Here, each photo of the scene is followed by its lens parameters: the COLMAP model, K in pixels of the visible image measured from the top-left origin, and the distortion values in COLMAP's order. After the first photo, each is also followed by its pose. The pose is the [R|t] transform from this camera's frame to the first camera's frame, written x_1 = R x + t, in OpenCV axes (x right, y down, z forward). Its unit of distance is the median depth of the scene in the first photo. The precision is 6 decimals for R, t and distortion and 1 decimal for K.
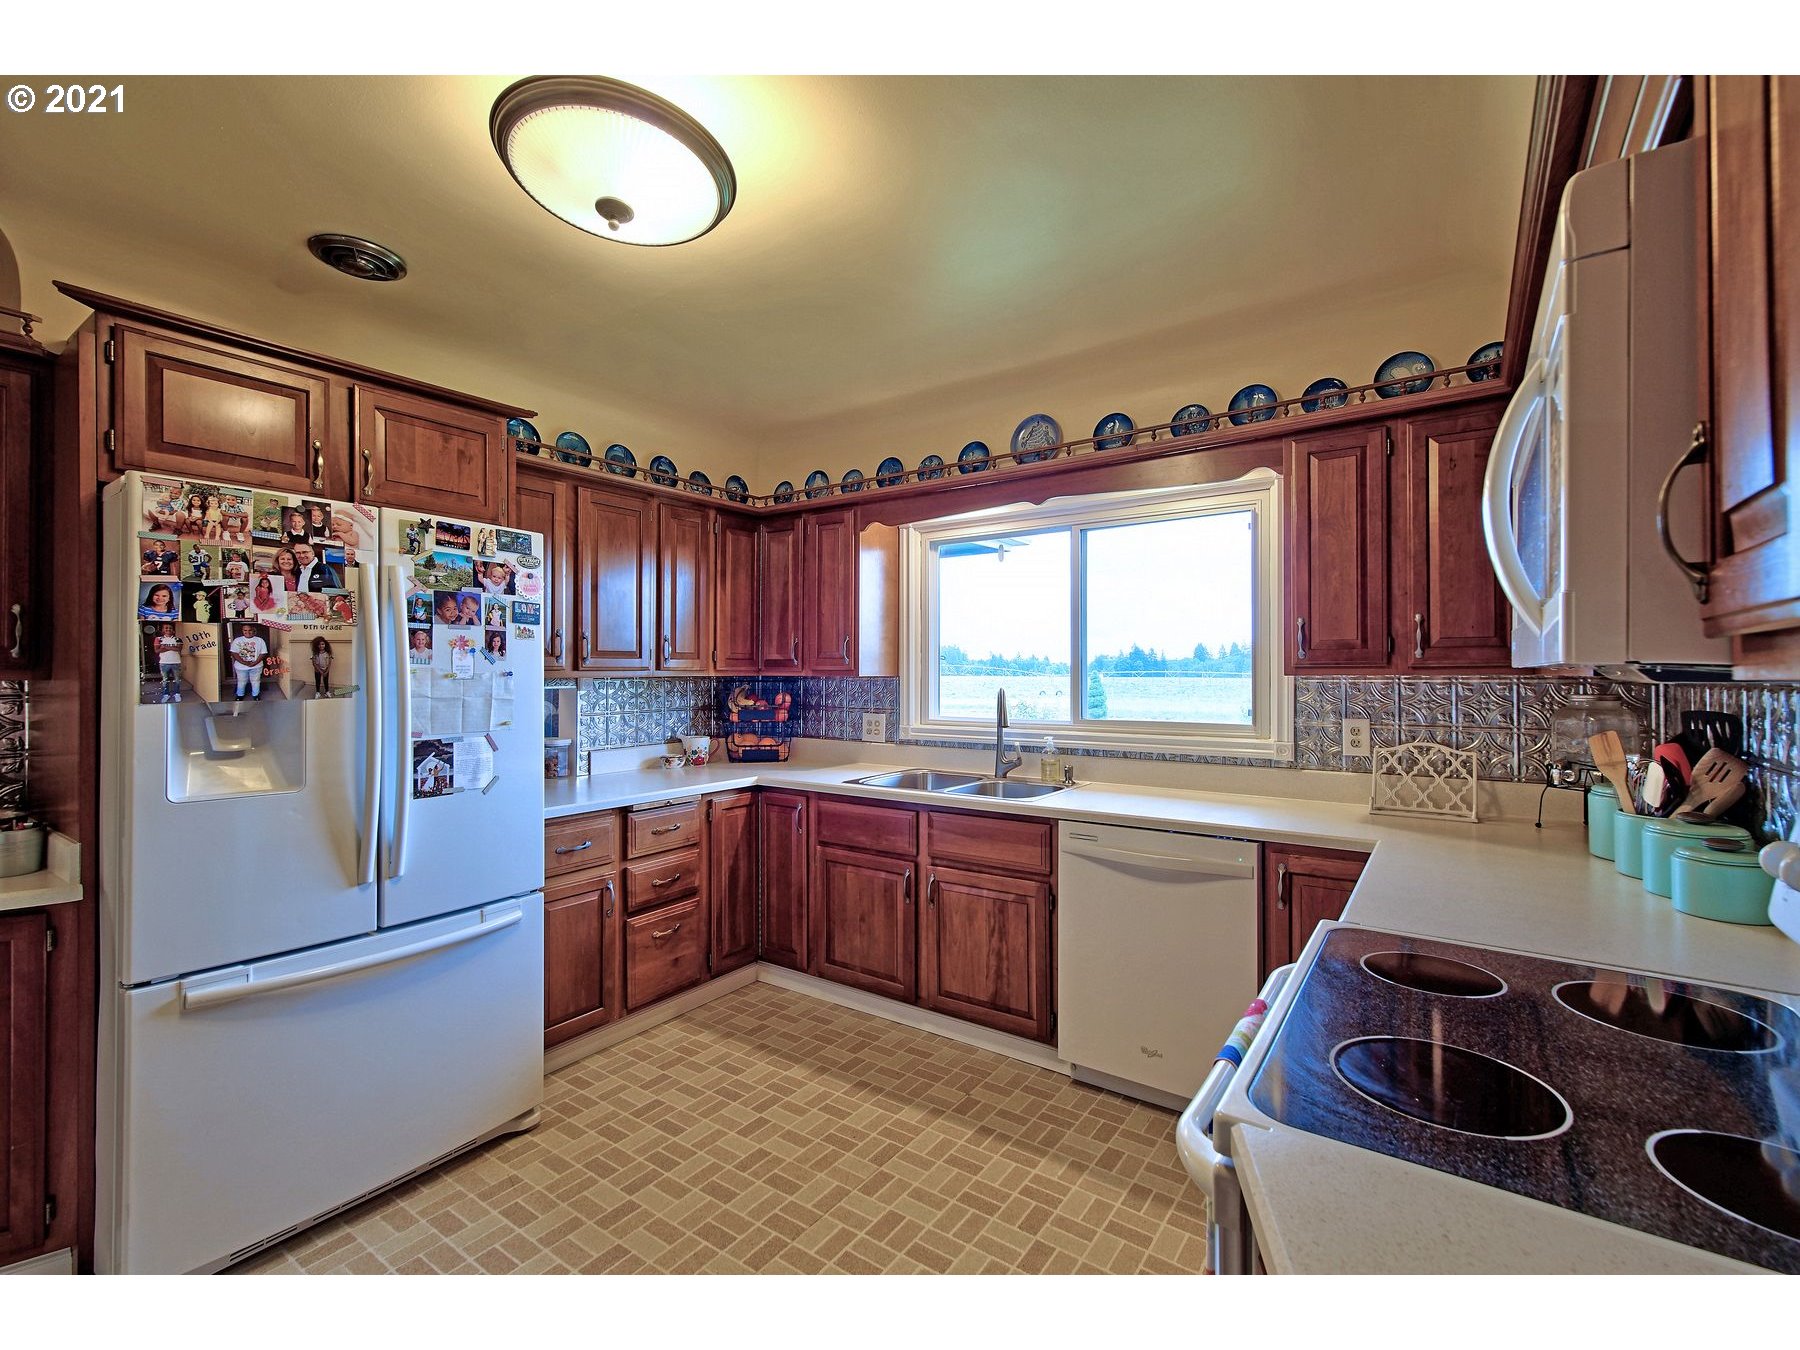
lens RADIAL K [[792.4, 0, 899.6], [0, 792.4, 669.0], [0, 0, 1]] dist [0.004578, 0.000788]
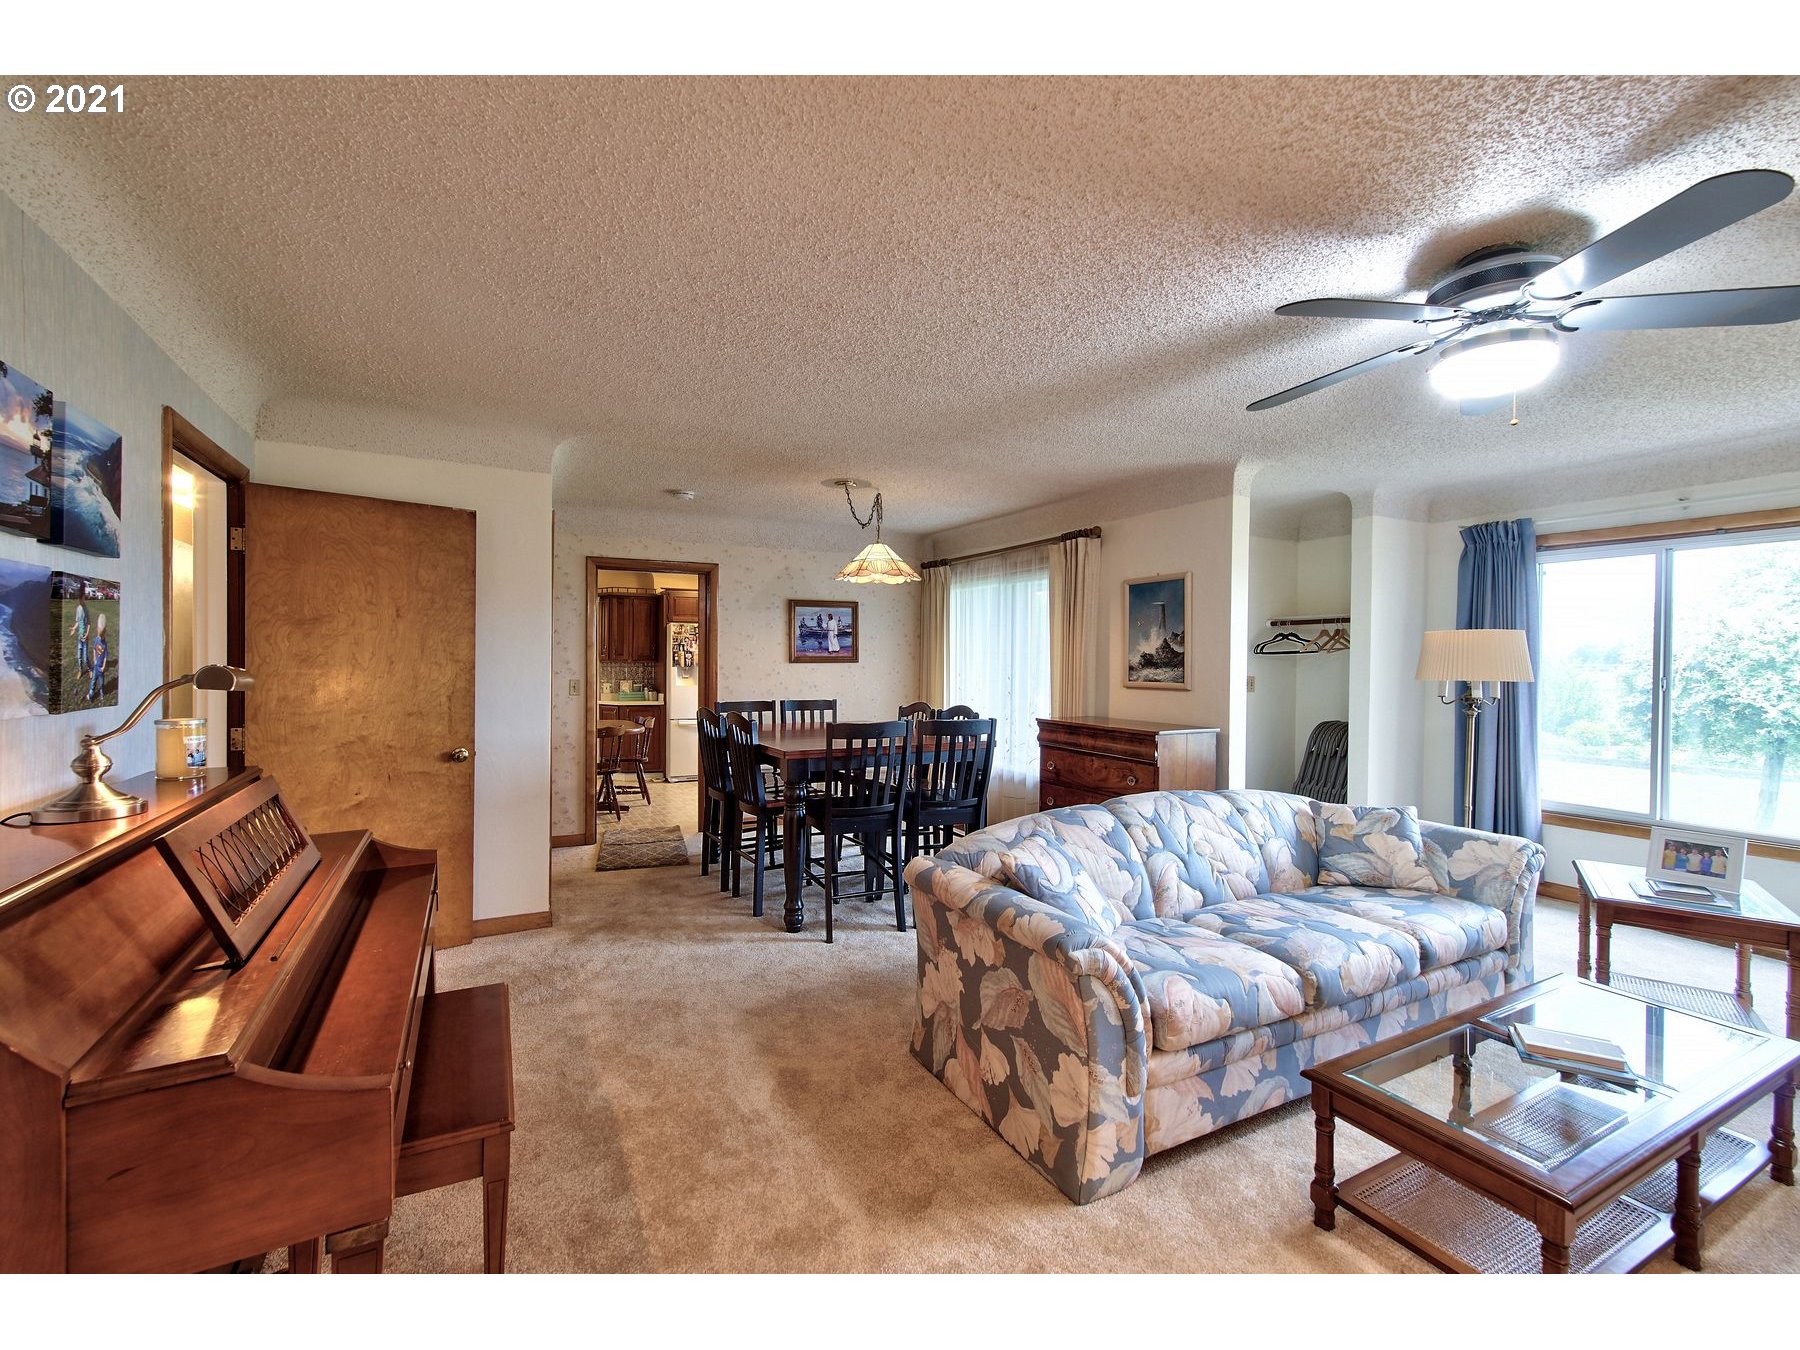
lens RADIAL K [[792.4, 0, 899.6], [0, 792.4, 669.0], [0, 0, 1]] dist [0.004578, 0.000788]
pose [[0.894611, 0.010775, -0.446716, 1.926629], [-0.004159, 0.999867, 0.015788, -0.022343], [0.446826, -0.012266, 0.894537, -2.128756]]
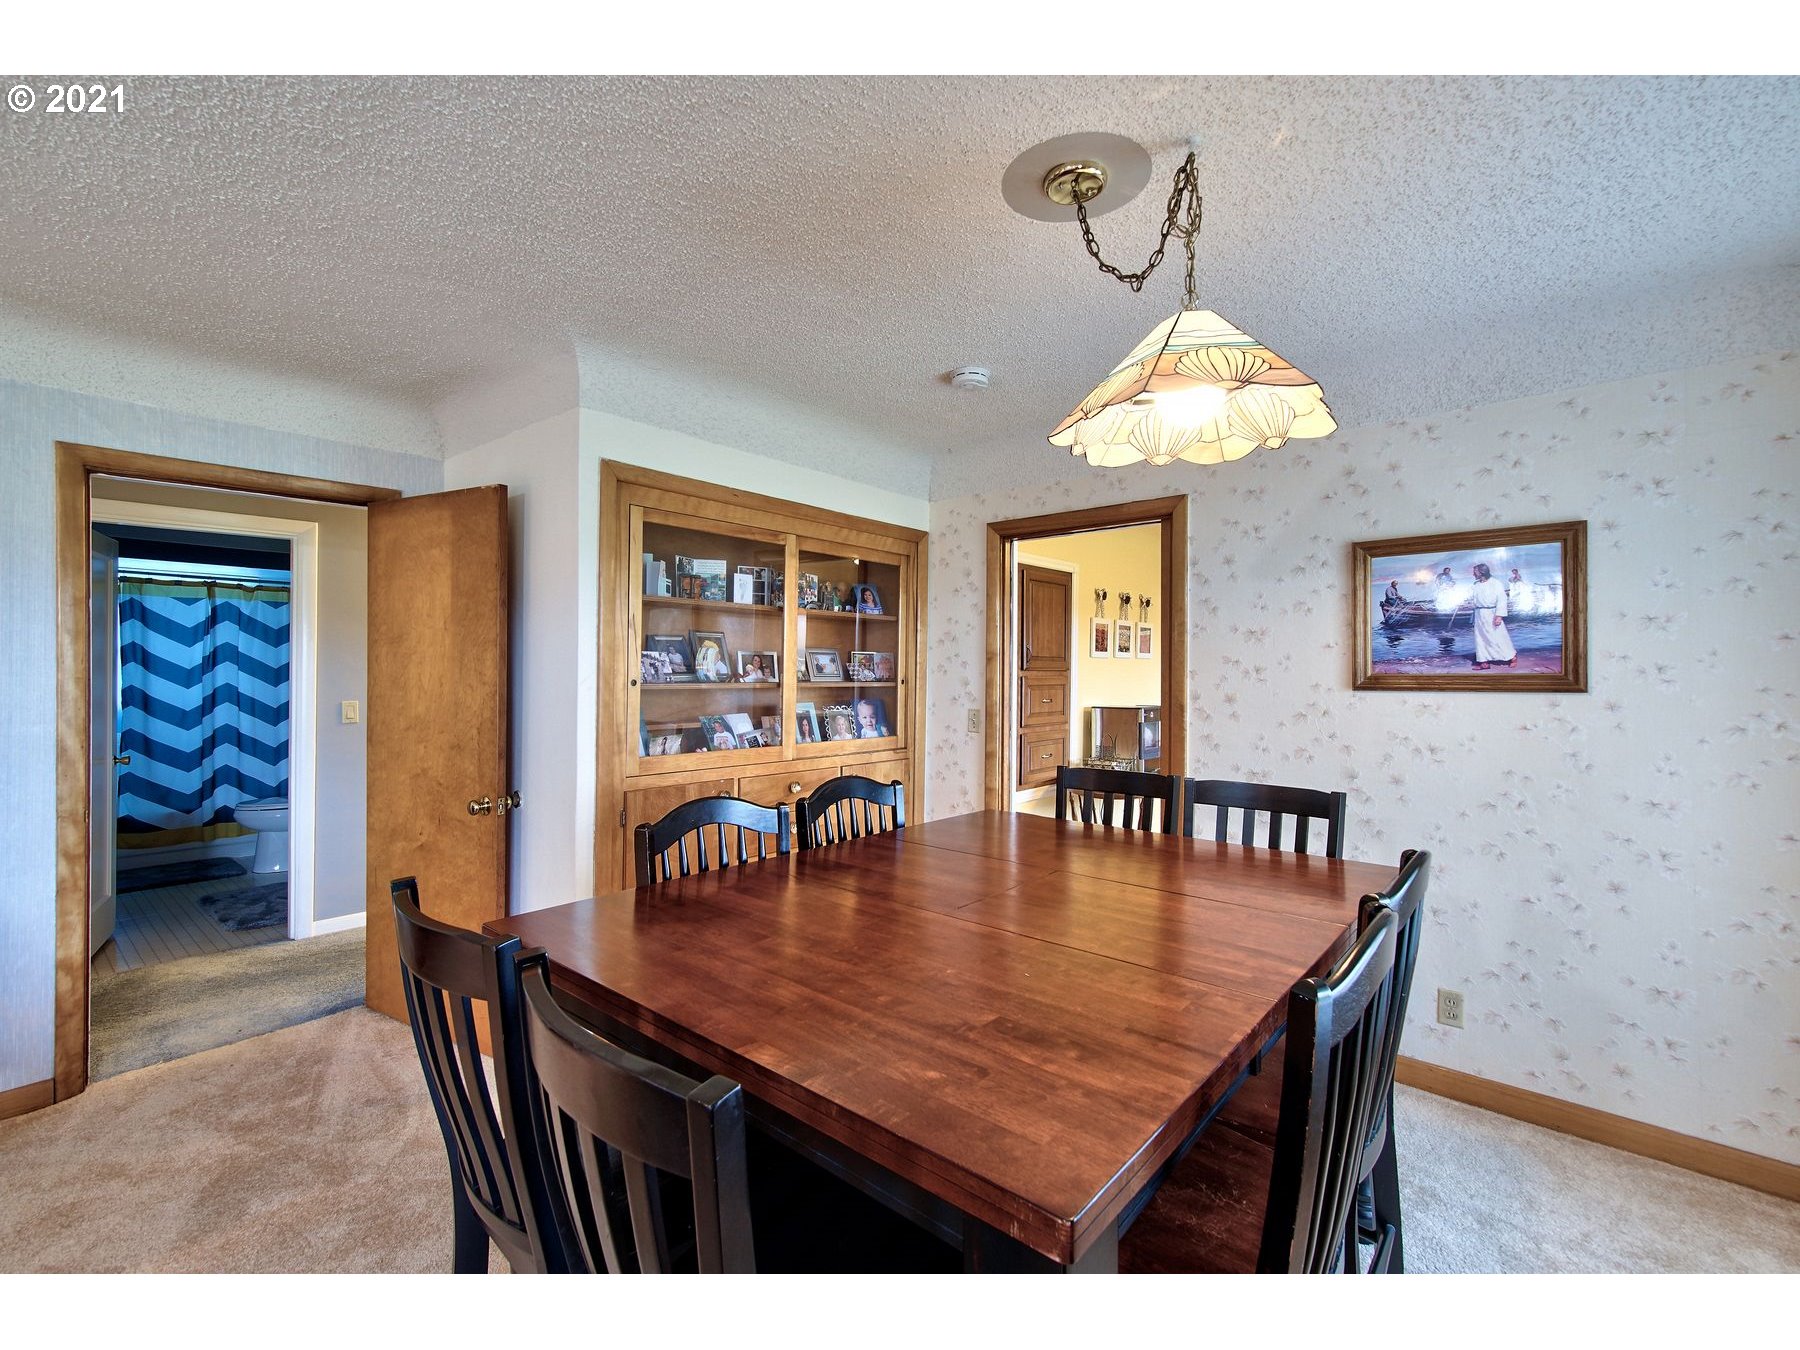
lens RADIAL K [[792.4, 0, 899.6], [0, 792.4, 669.0], [0, 0, 1]] dist [0.004578, 0.000788]
pose [[-0.086125, 0.001157, -0.996284, 1.604652], [0.000878, 0.999999, 0.001085, -0.031614], [0.996284, -0.000782, -0.086126, -0.467765]]
